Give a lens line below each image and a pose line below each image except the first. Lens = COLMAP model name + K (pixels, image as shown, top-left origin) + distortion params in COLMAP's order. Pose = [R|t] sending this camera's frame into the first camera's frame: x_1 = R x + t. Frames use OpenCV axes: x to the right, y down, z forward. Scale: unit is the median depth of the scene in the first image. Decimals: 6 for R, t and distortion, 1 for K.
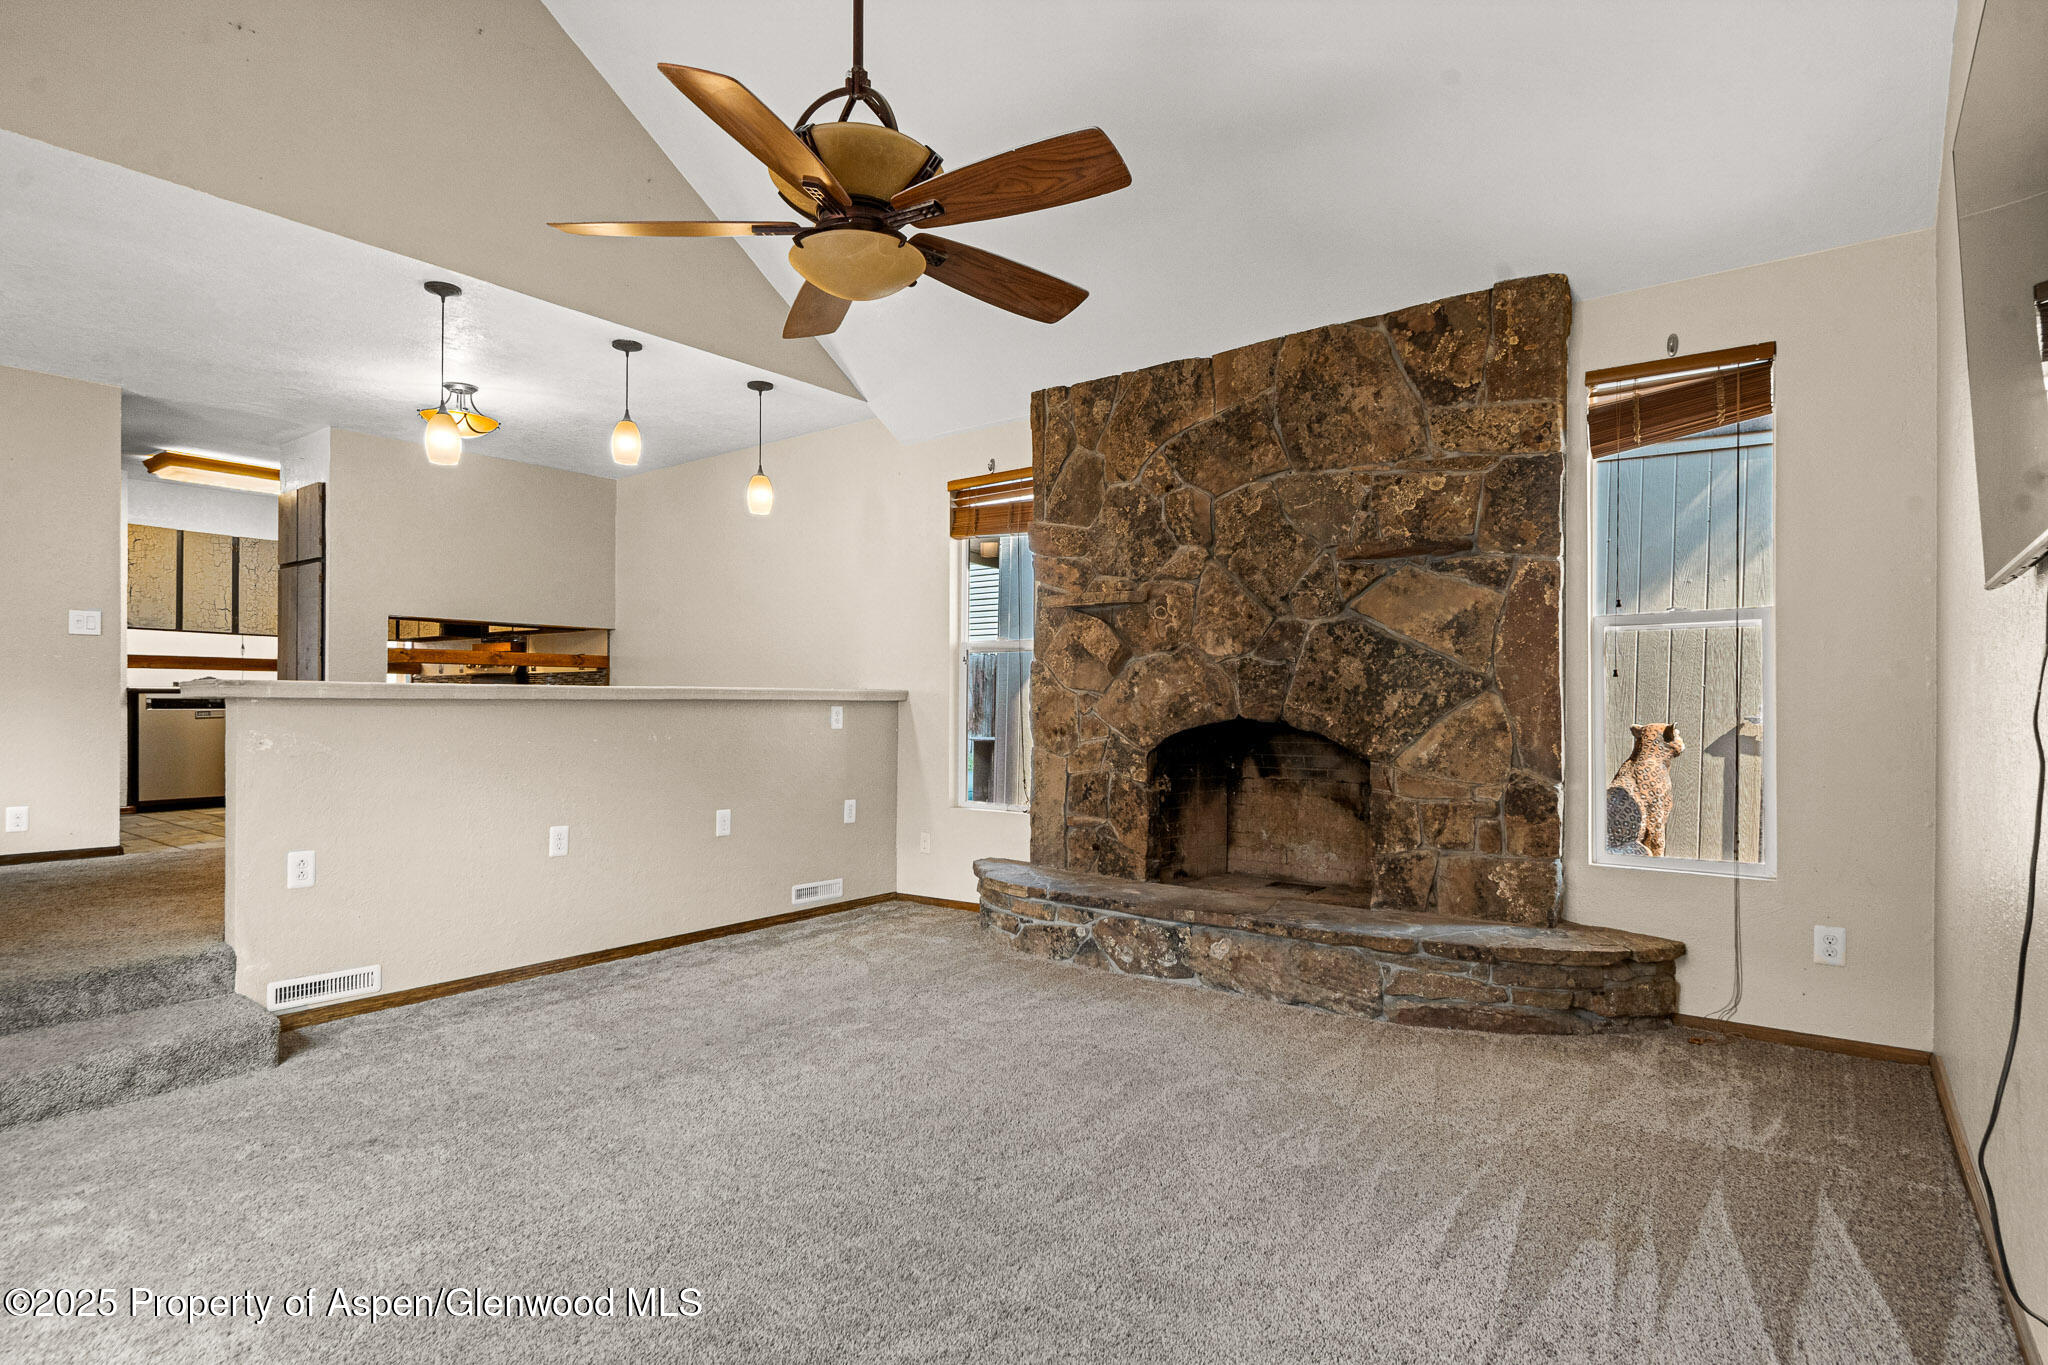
lens RADIAL K [[1027.8, 0, 992.4], [0, 1027.8, 703.0], [0, 0, 1]] dist [0.008794, -0.004031]
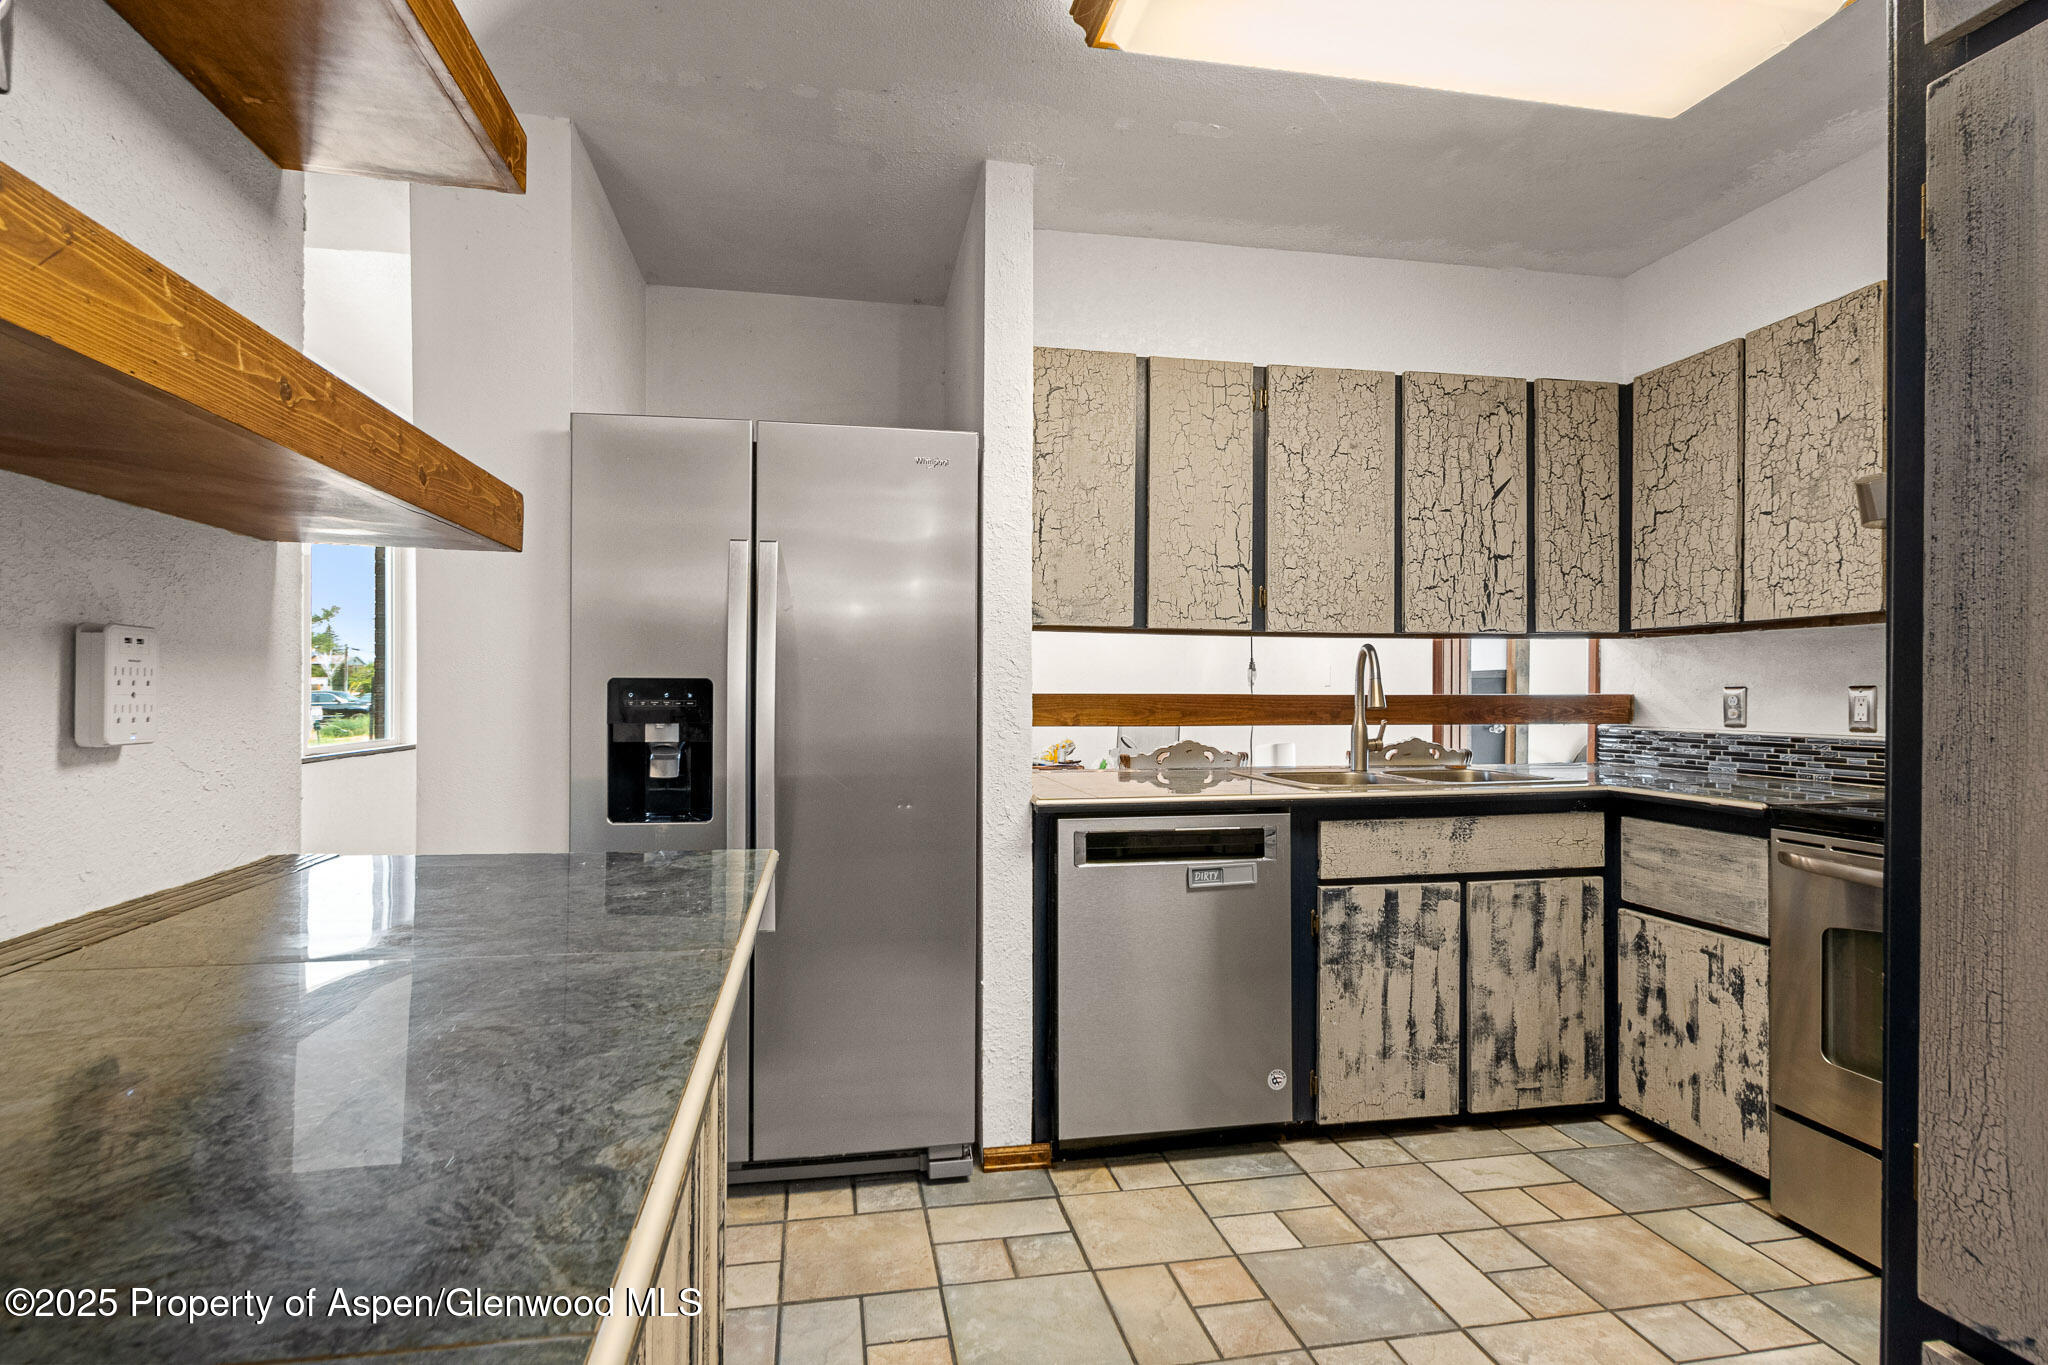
lens RADIAL K [[1027.8, 0, 1023.2], [0, 1027.8, 690.5], [0, 0, 1]] dist [0.008794, -0.004031]
pose [[0.751583, -0.003974, -0.659627, -1.039443], [0.000453, 0.999985, -0.005509, -0.082786], [0.659638, 0.003842, 0.751573, 1.253002]]
